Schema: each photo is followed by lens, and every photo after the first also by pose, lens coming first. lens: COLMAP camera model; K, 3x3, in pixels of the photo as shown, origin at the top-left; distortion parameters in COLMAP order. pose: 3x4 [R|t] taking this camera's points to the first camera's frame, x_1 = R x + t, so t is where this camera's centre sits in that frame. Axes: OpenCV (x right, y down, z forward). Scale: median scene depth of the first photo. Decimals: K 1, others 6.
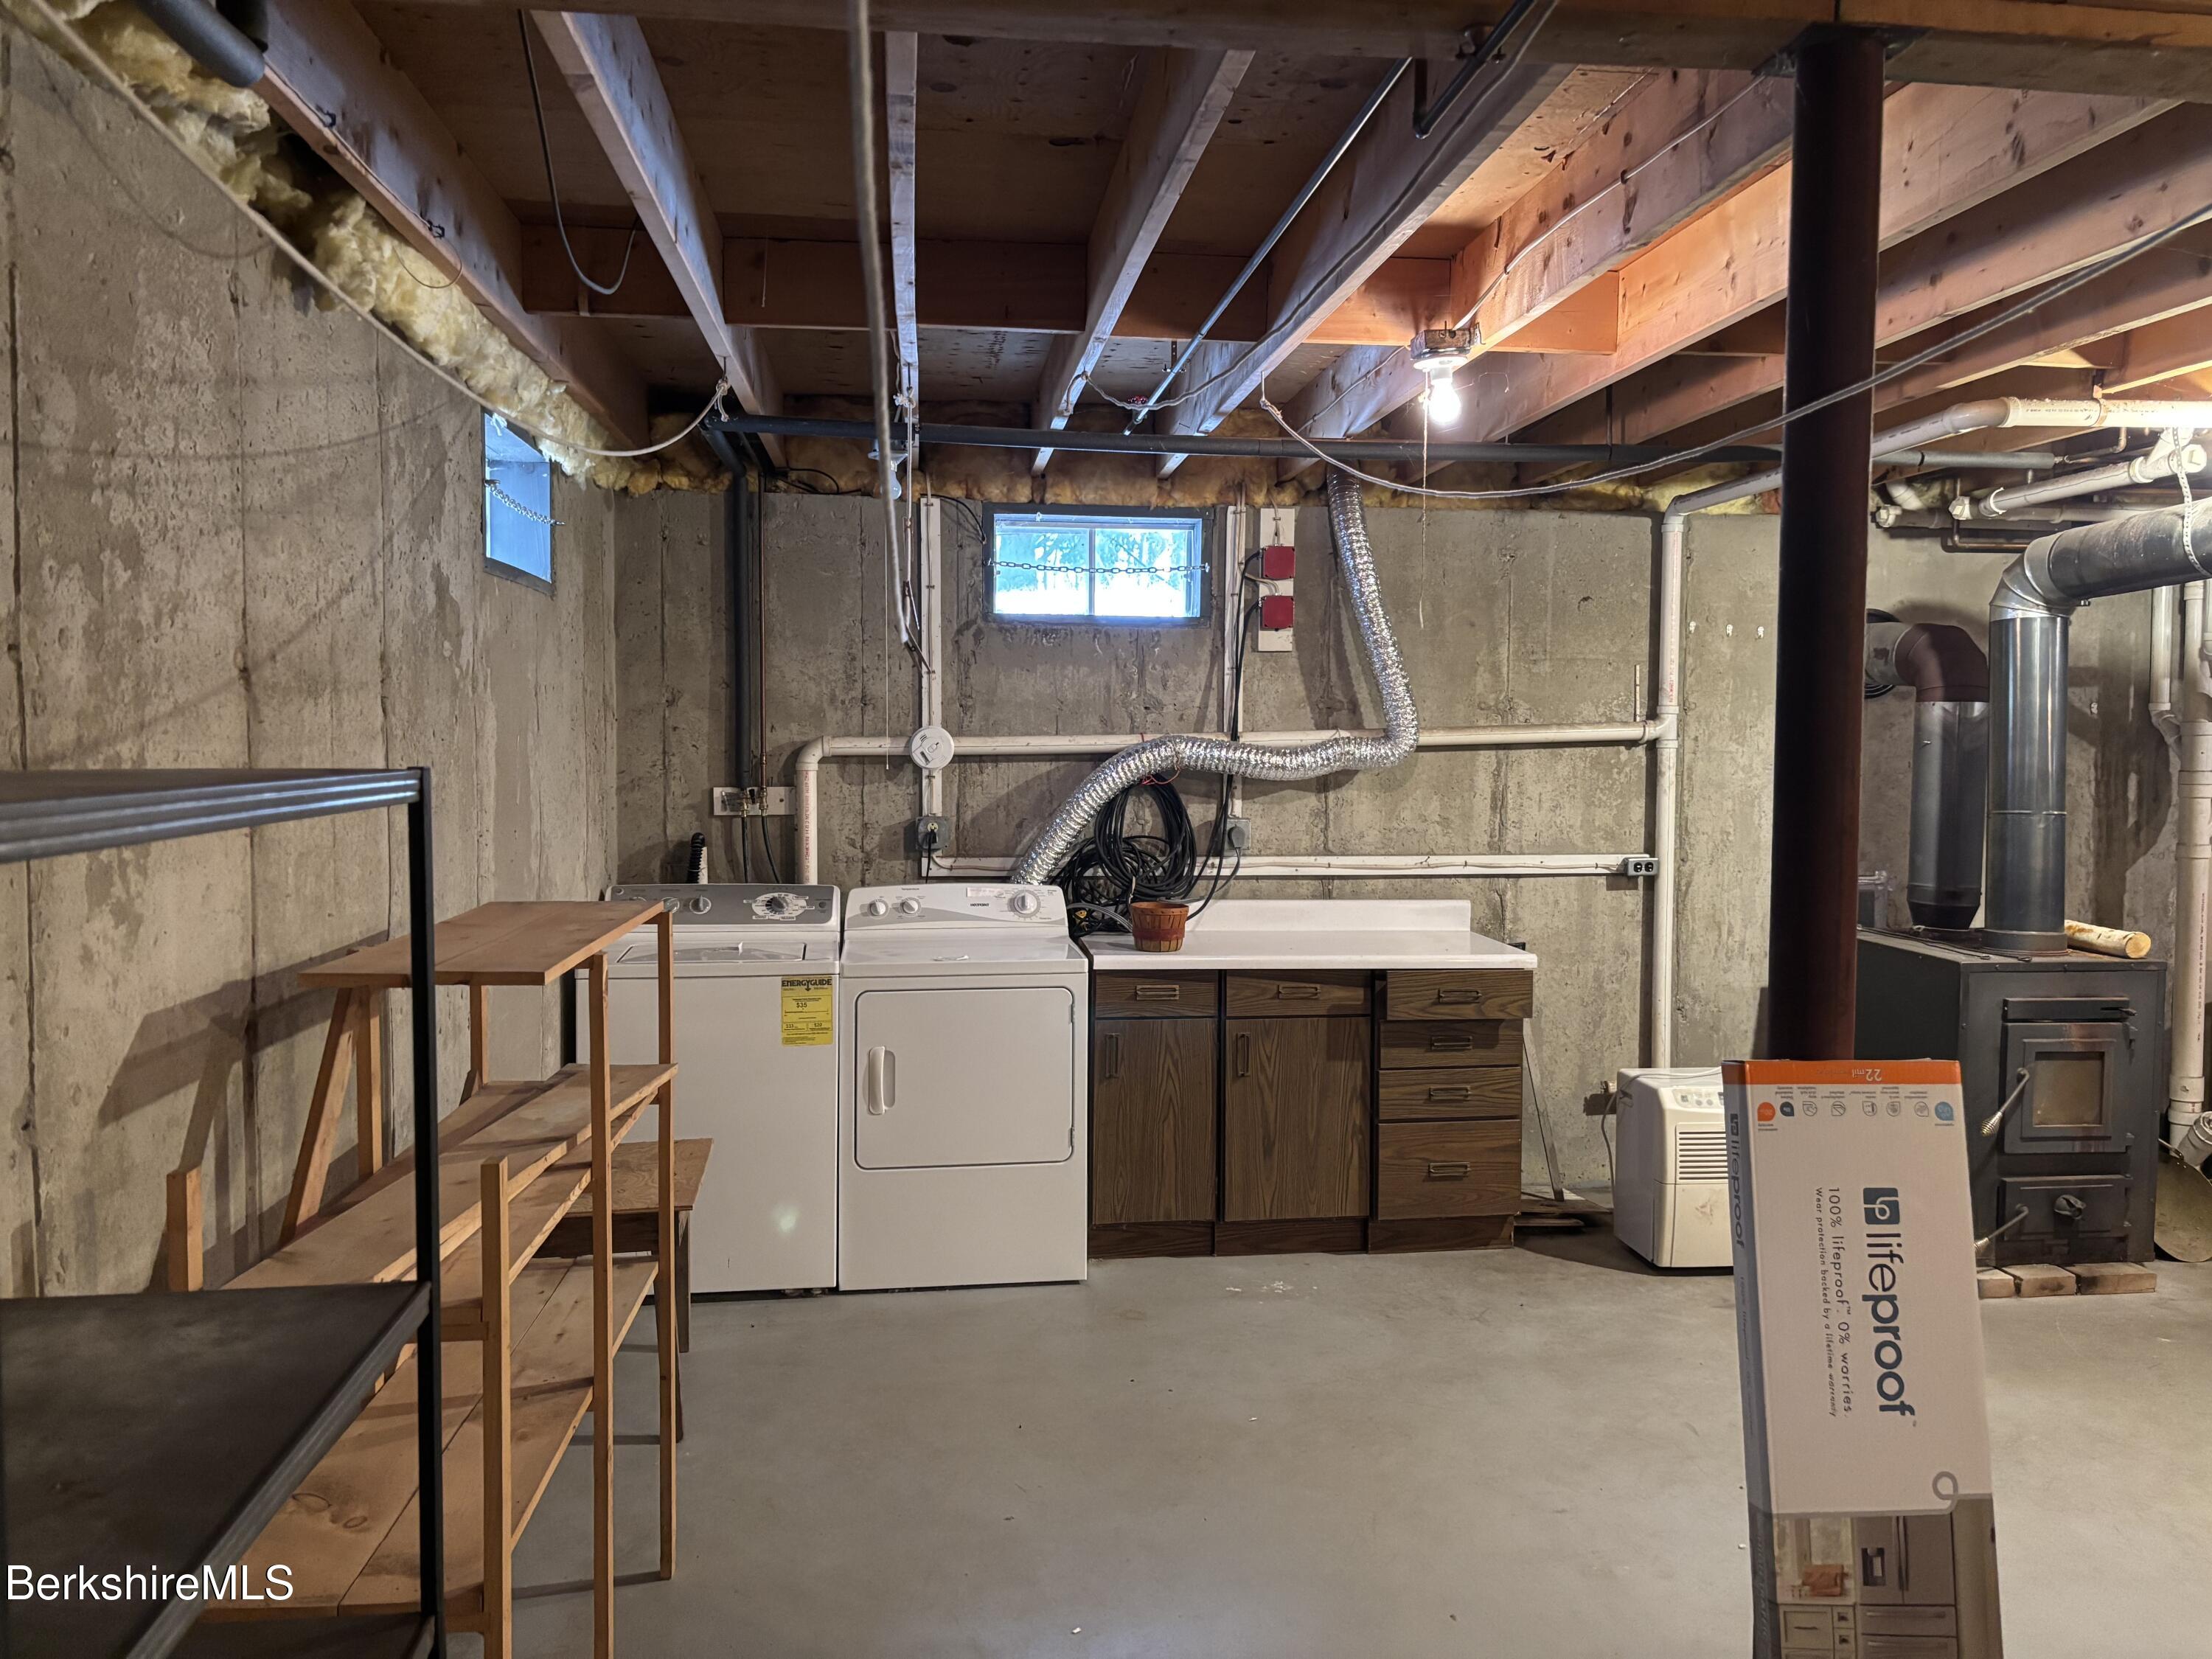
lens RADIAL K [[1668.6, 0, 1105.3], [0, 1668.6, 813.7], [0, 0, 1]] dist [0.048437, -0.056127]
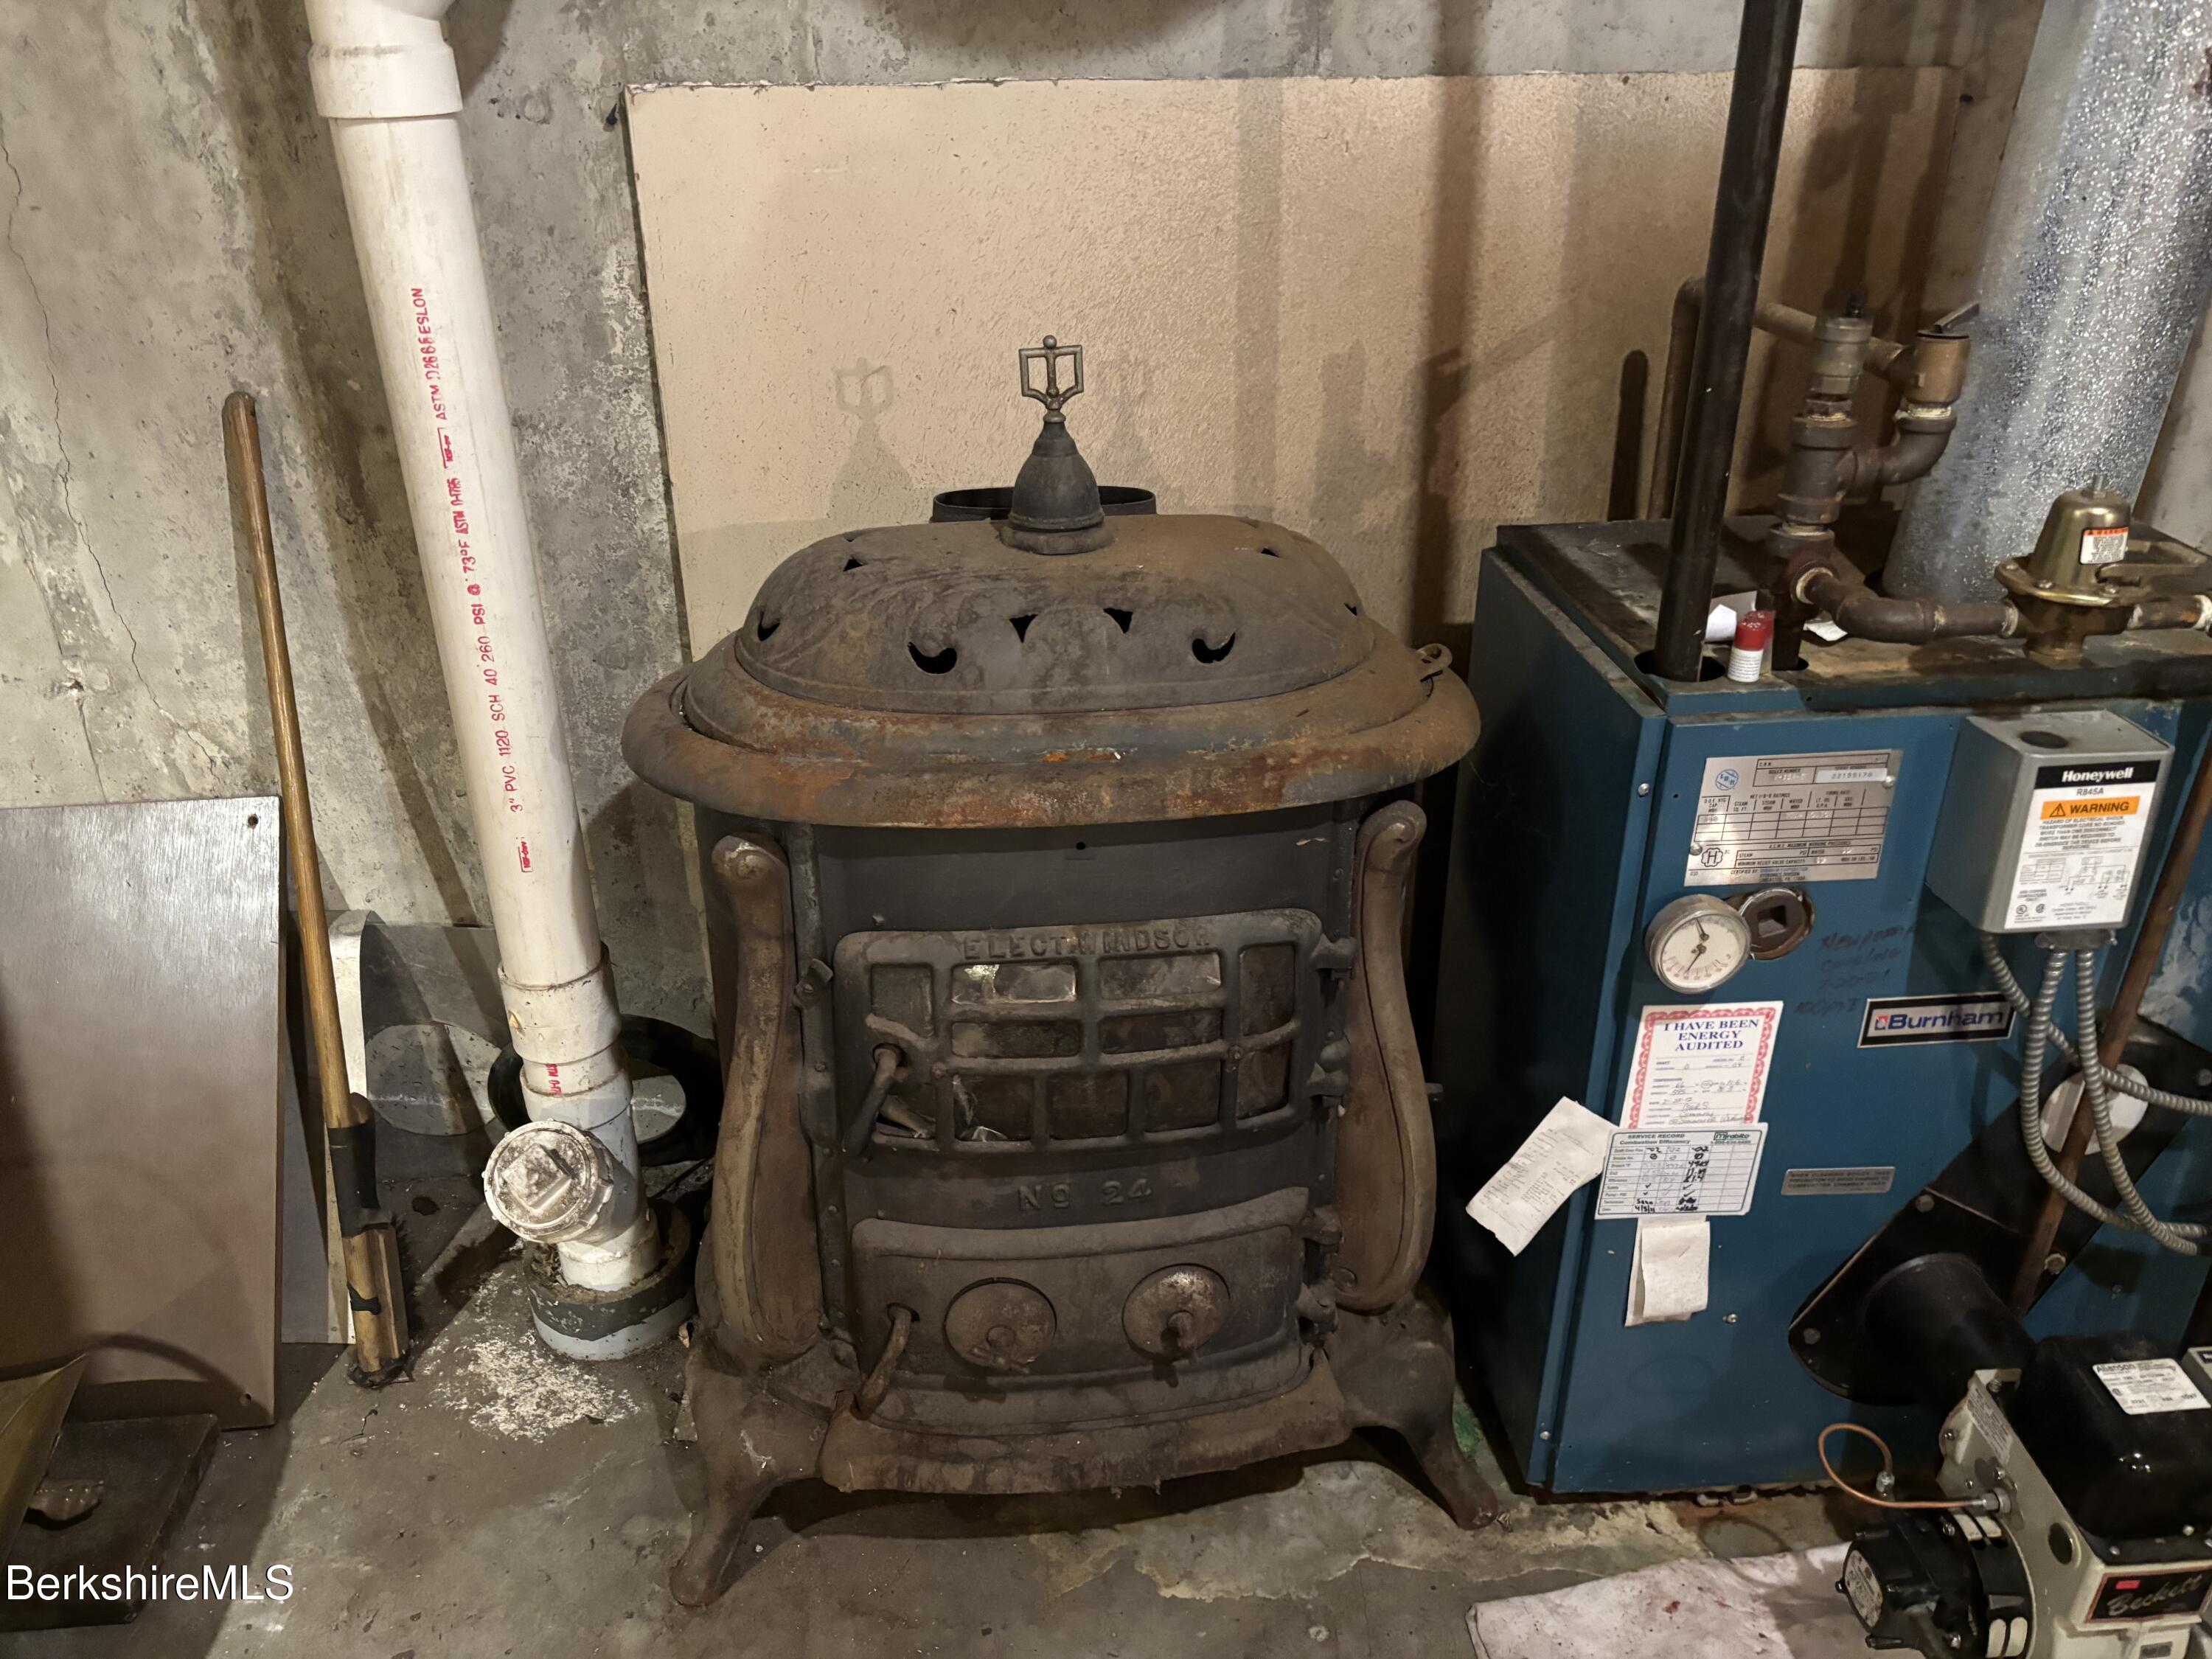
lens RADIAL K [[1668.6, 0, 1105.7], [0, 1668.6, 816.5], [0, 0, 1]] dist [0.048437, -0.056127]
pose [[0.999817, -0.005208, -0.018430, 0.717262], [0.012334, 0.911297, 0.411565, 0.019246], [0.014651, -0.411717, 0.911194, 0.737504]]
